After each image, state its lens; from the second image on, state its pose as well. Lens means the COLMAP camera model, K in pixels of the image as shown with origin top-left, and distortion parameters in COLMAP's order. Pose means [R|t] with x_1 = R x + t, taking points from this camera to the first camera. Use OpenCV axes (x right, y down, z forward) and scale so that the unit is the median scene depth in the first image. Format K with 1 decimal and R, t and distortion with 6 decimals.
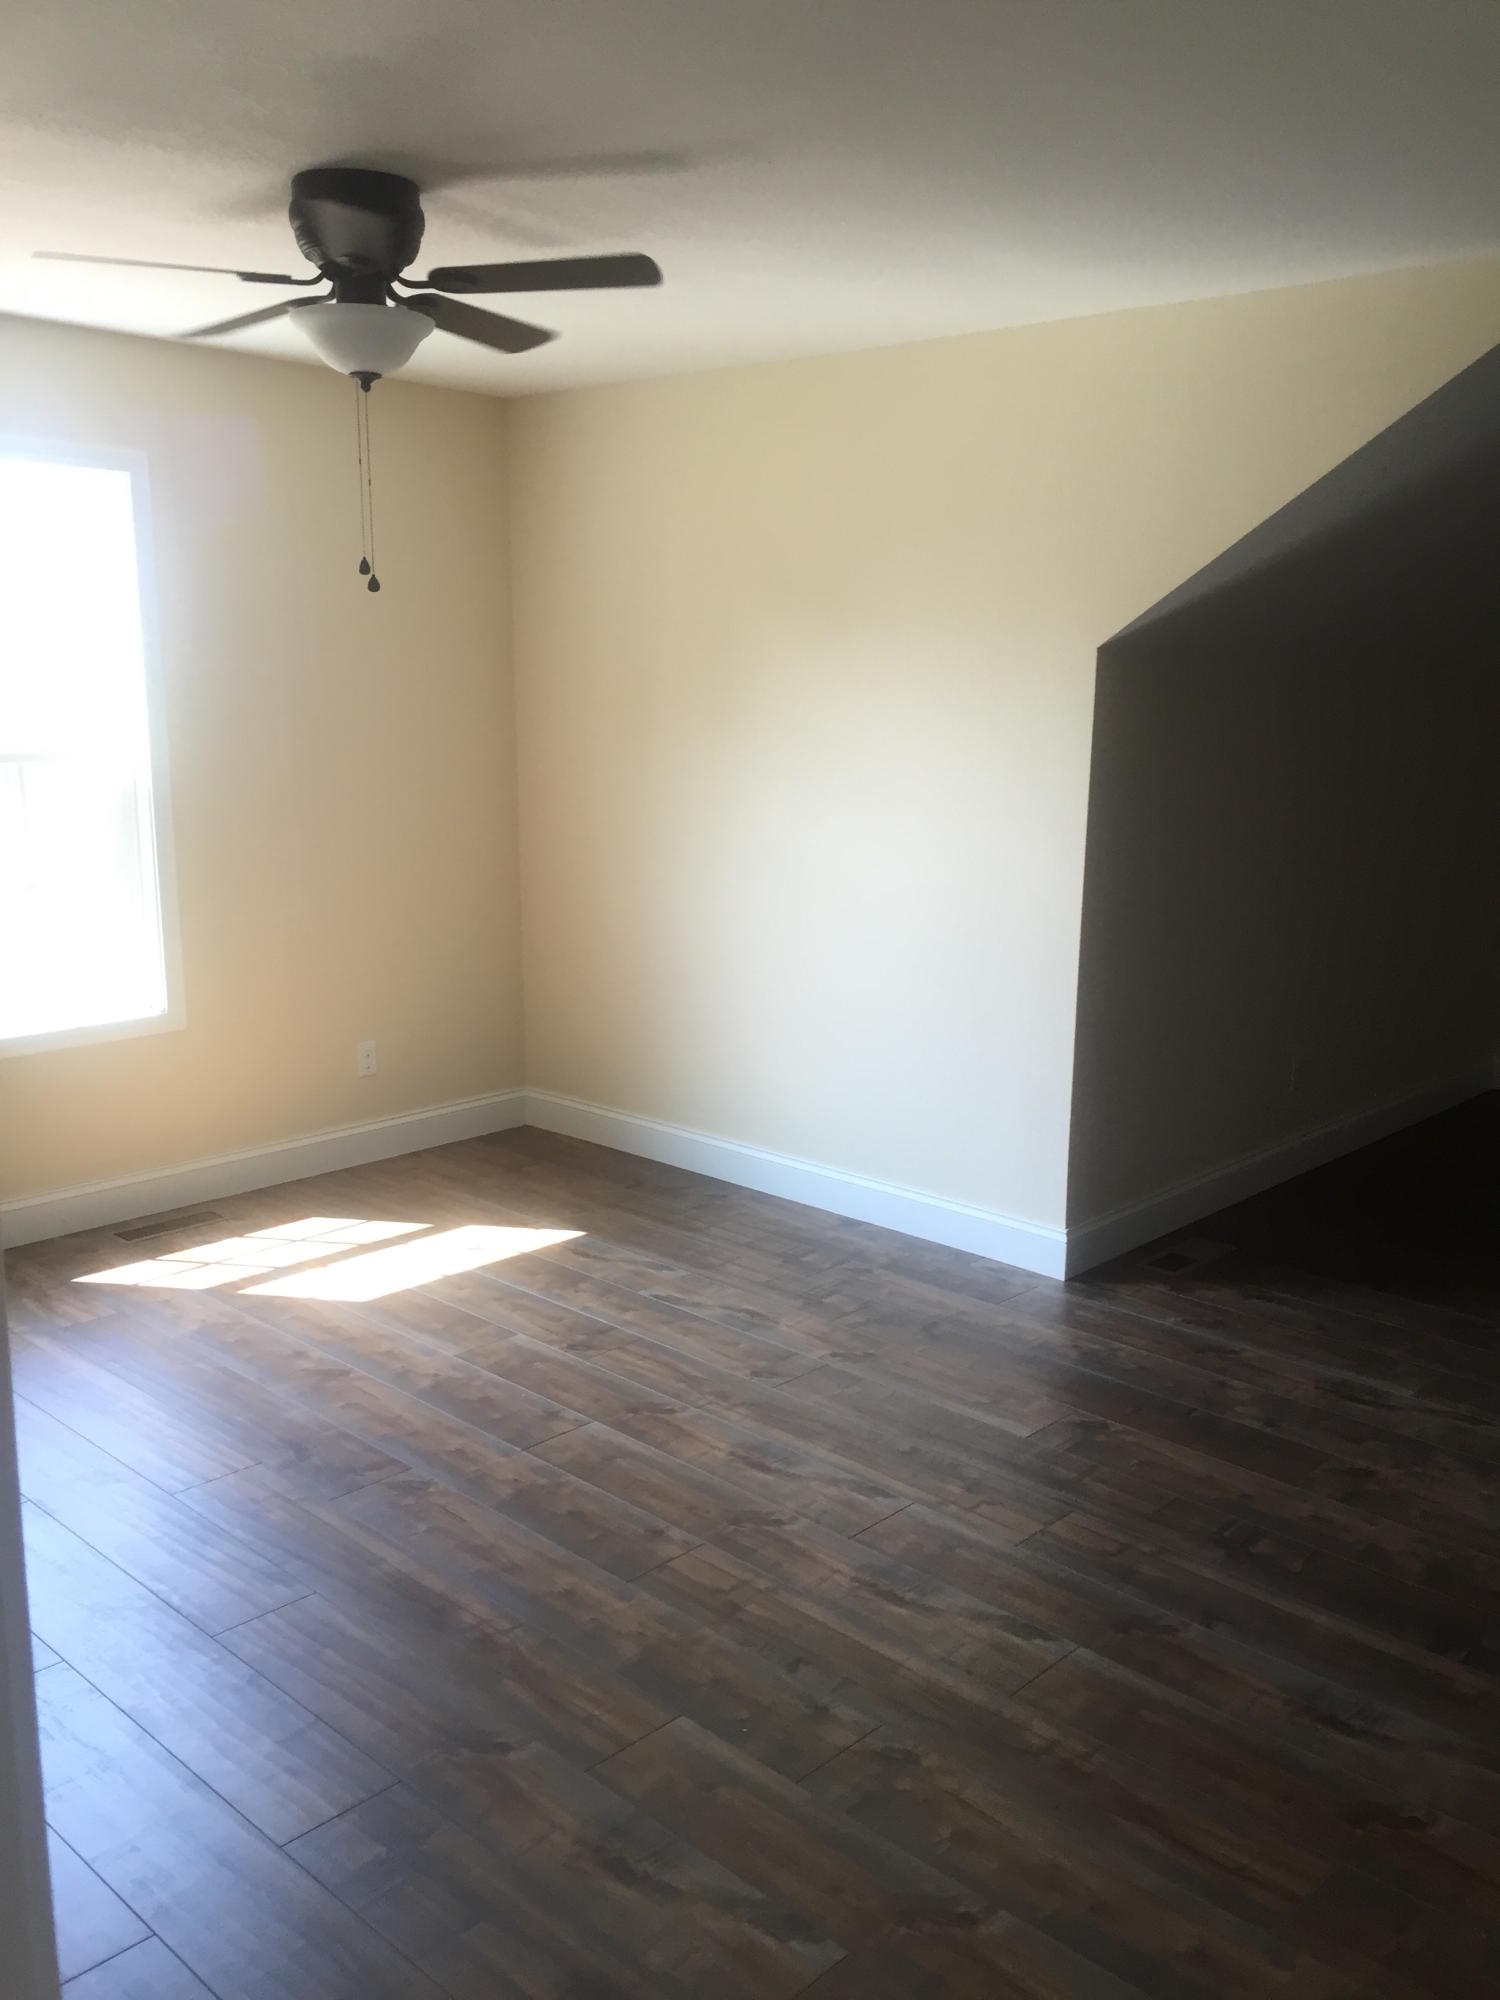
lens RADIAL K [[1697.6, 0, 775.7], [0, 1697.6, 999.9], [0, 0, 1]] dist [0.084411, -0.134056]
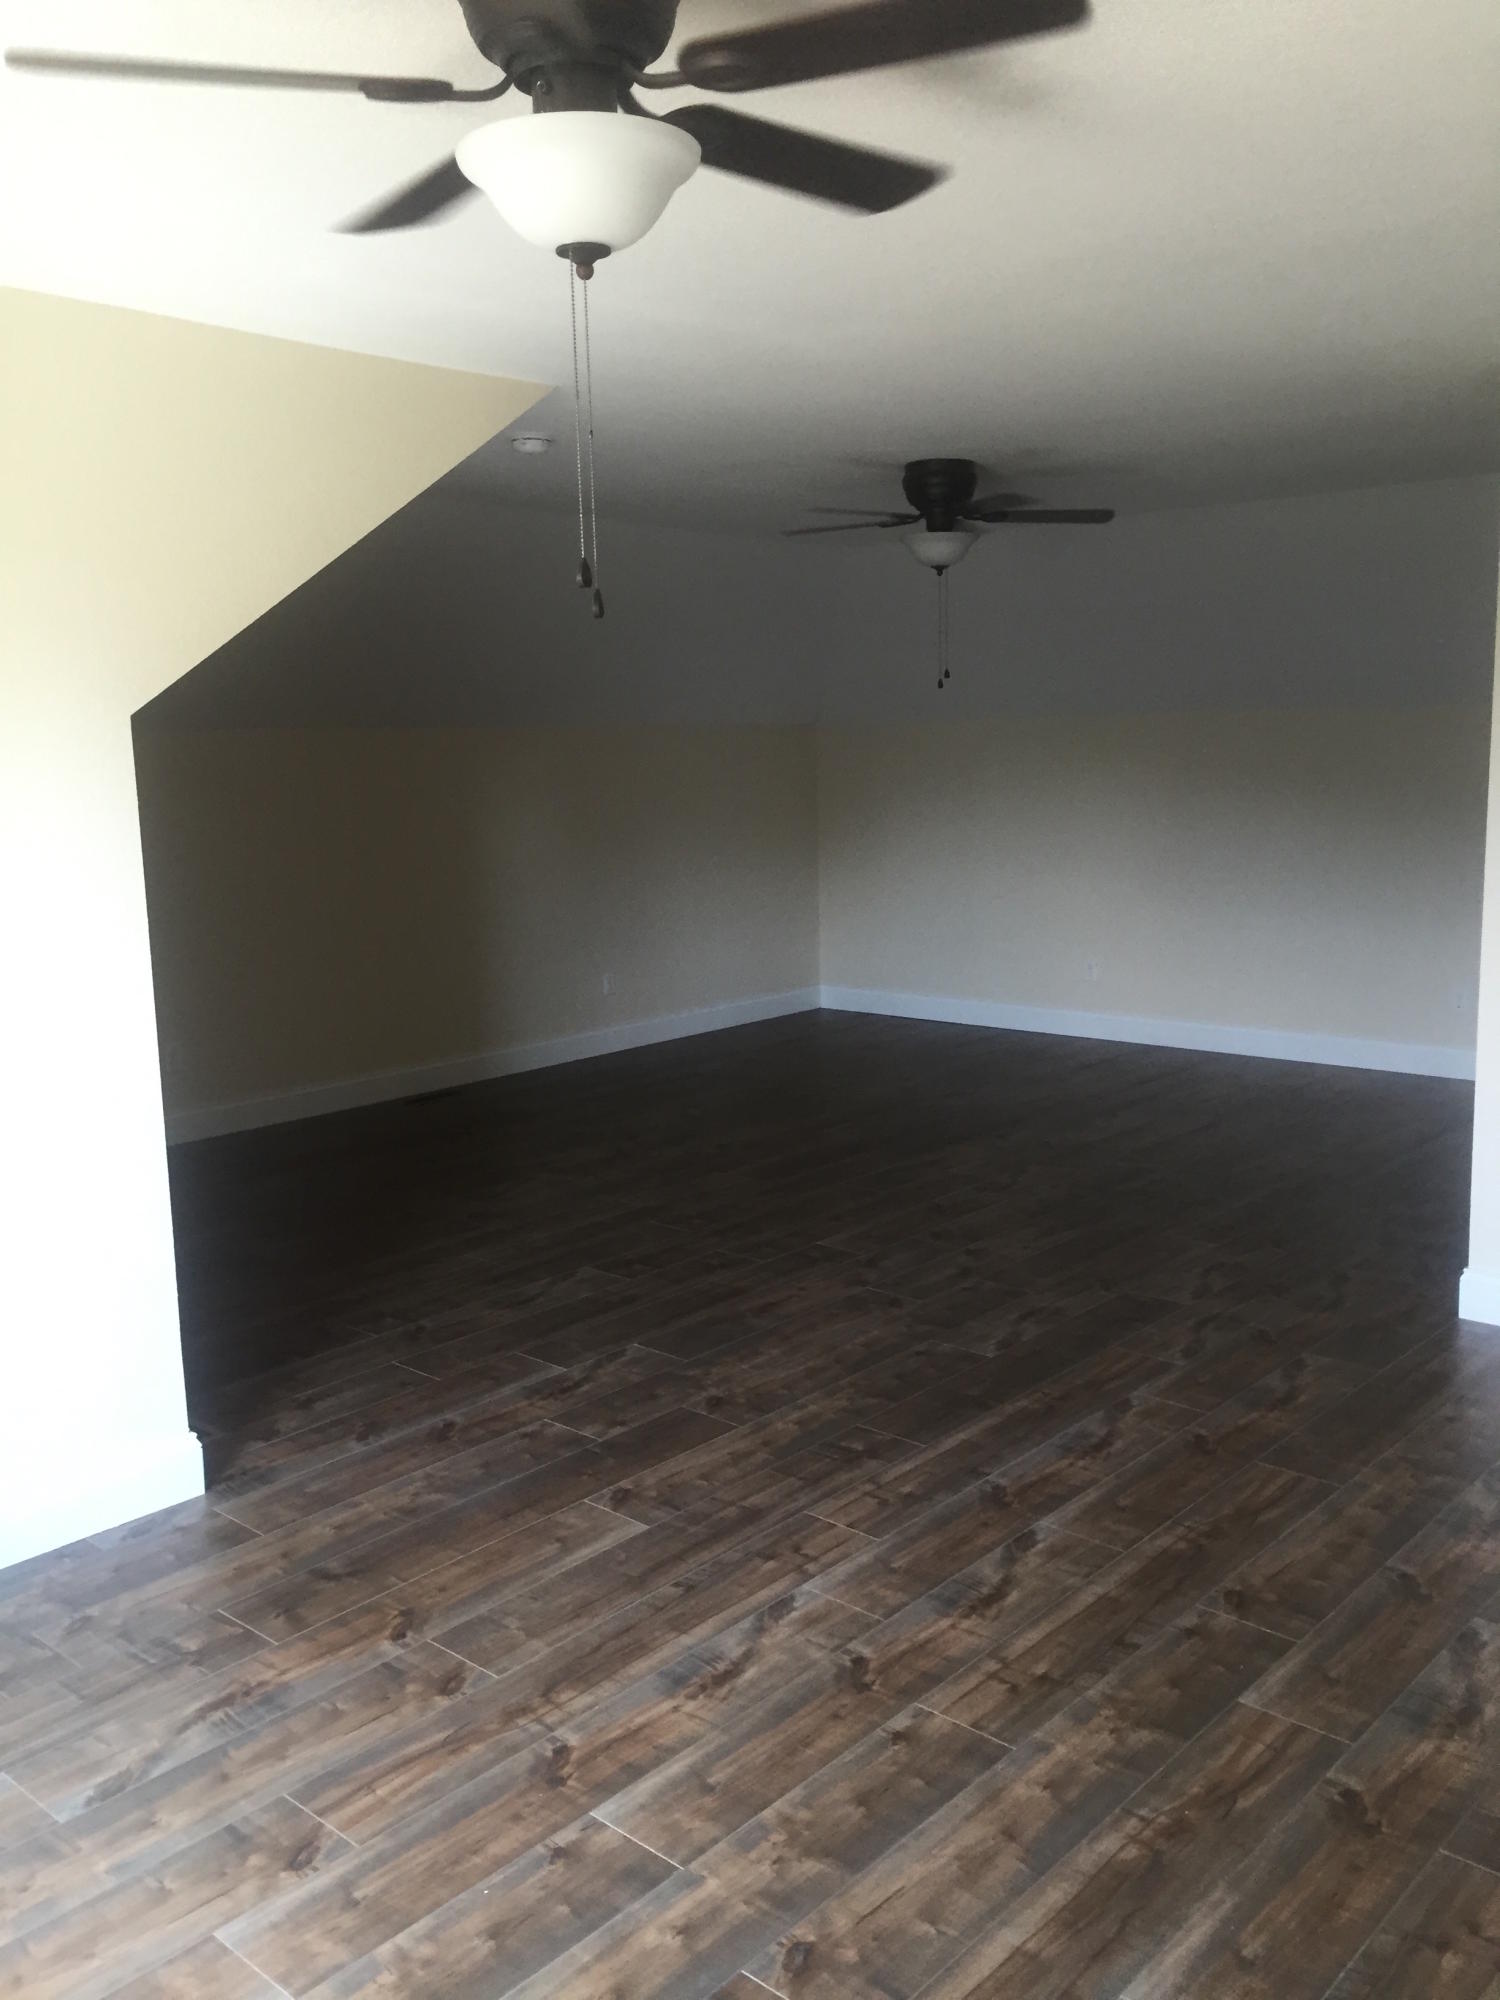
lens RADIAL K [[1697.6, 0, 775.7], [0, 1697.6, 999.9], [0, 0, 1]] dist [0.084411, -0.134056]
pose [[-0.026909, -0.161134, 0.986566, -0.743911], [0.208083, 0.964402, 0.163189, -0.166659], [-0.977741, 0.209679, 0.007578, 0.861181]]
